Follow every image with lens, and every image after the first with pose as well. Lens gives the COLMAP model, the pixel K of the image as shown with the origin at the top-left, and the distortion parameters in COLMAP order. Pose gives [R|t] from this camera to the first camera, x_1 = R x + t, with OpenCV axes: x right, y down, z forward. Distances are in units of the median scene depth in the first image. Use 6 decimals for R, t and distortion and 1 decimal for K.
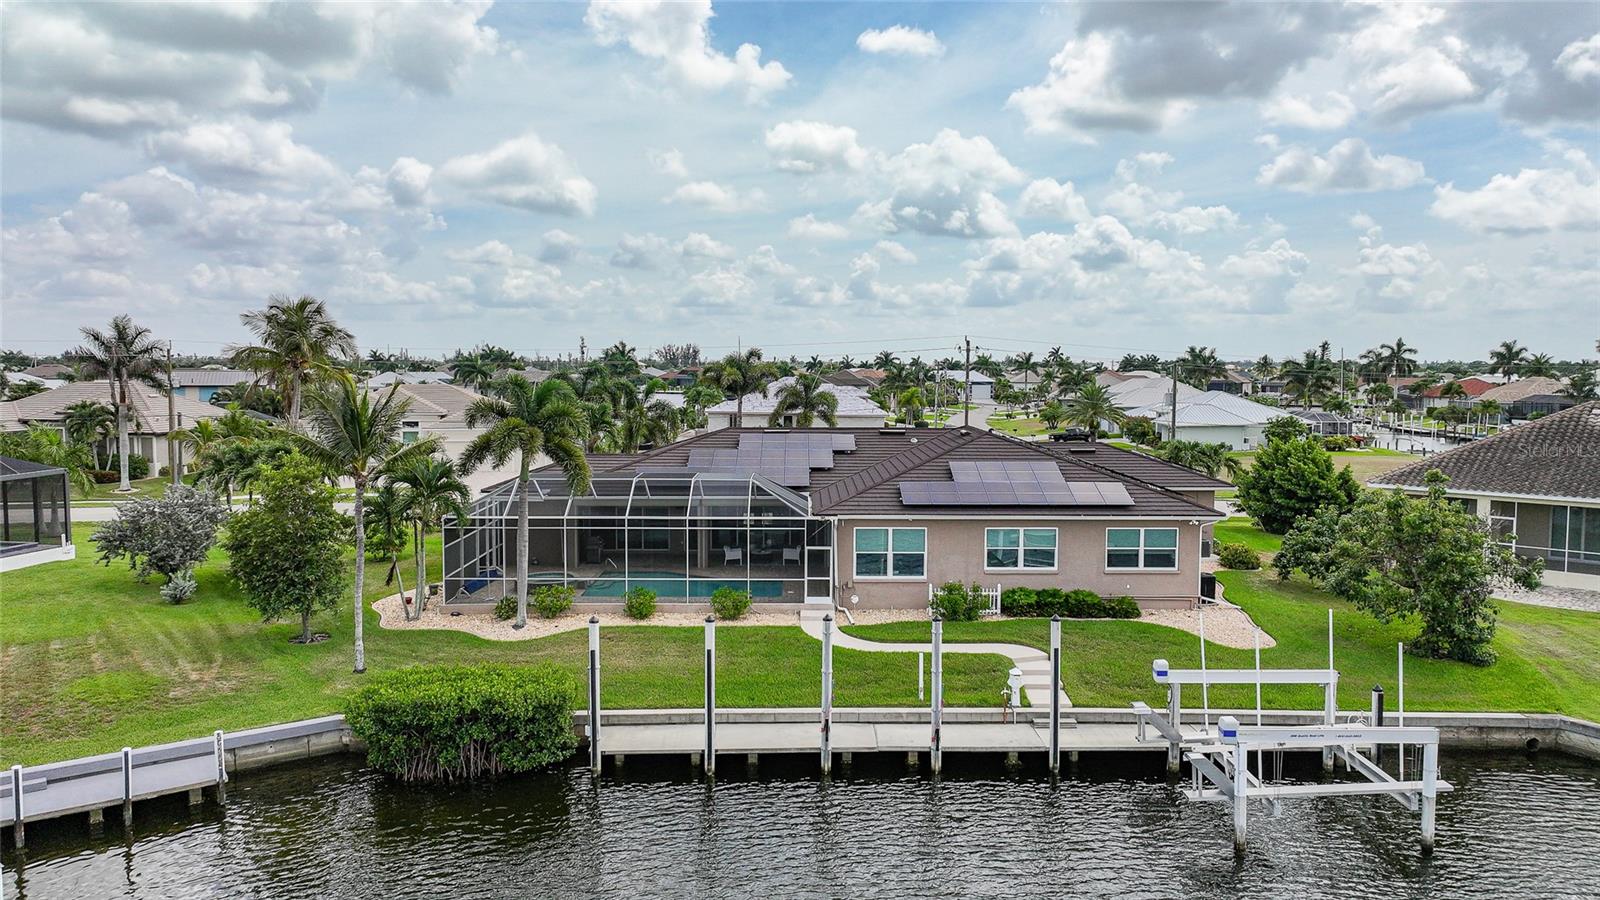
lens RADIAL K [[1113.3, 0, 811.1], [0, 1113.3, 440.1], [0, 0, 1]] dist [0.005821, 0.008205]
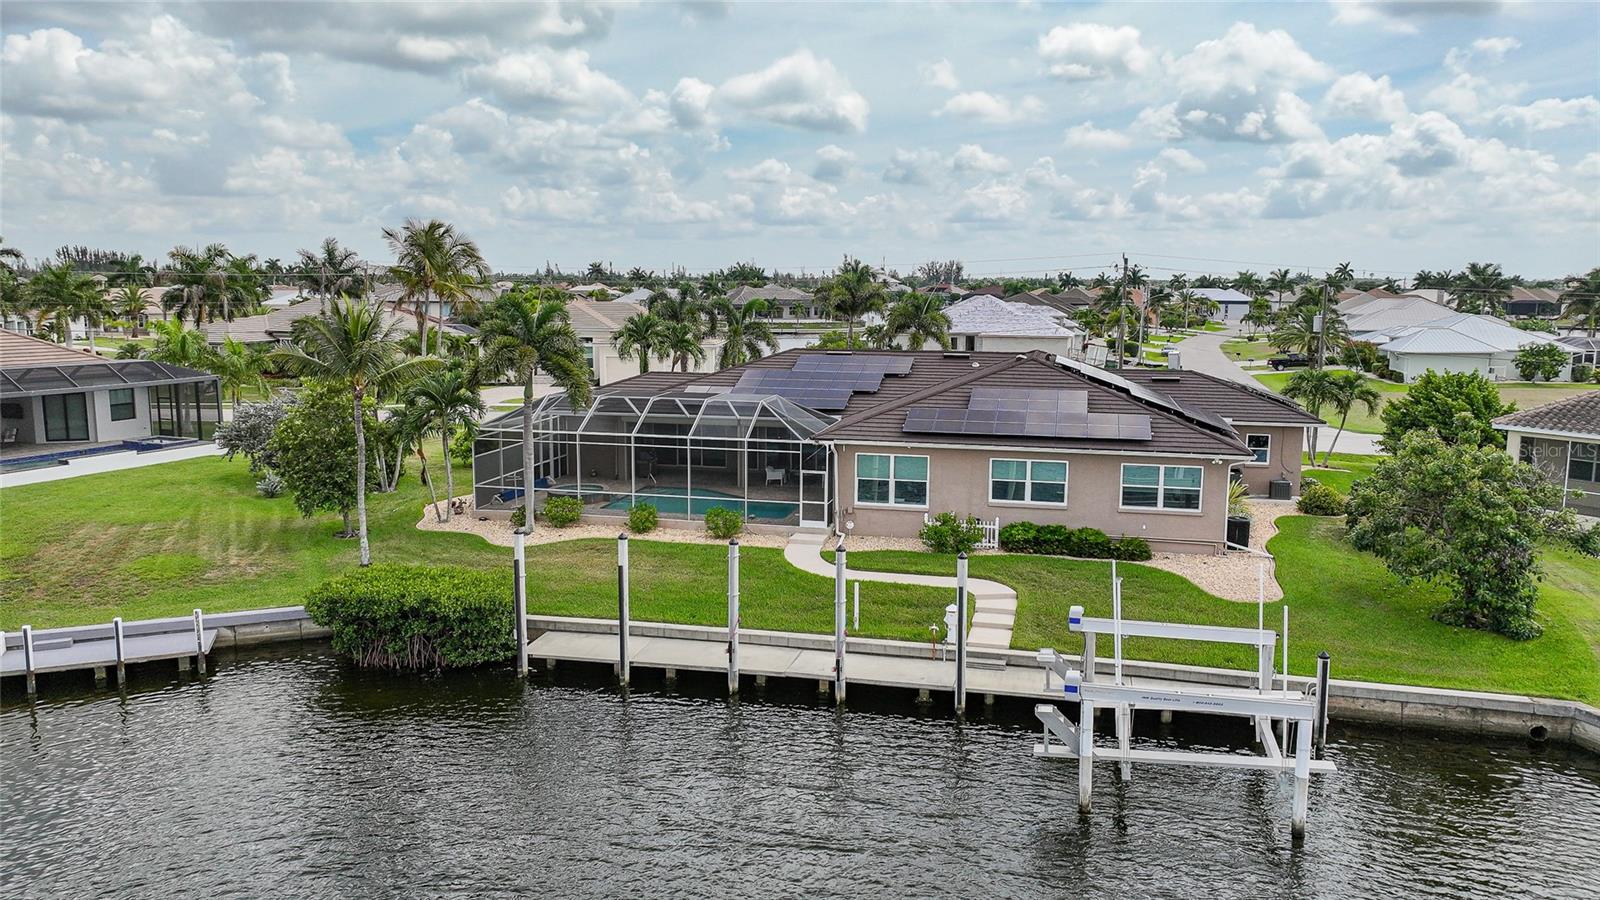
lens RADIAL K [[1113.3, 0, 811.1], [0, 1113.3, 440.1], [0, 0, 1]] dist [0.005821, 0.008205]
pose [[0.971099, 0.034916, -0.236109, 0.231724], [-0.017404, 0.996967, 0.075850, -0.006669], [0.238042, -0.069549, 0.968762, 0.037286]]
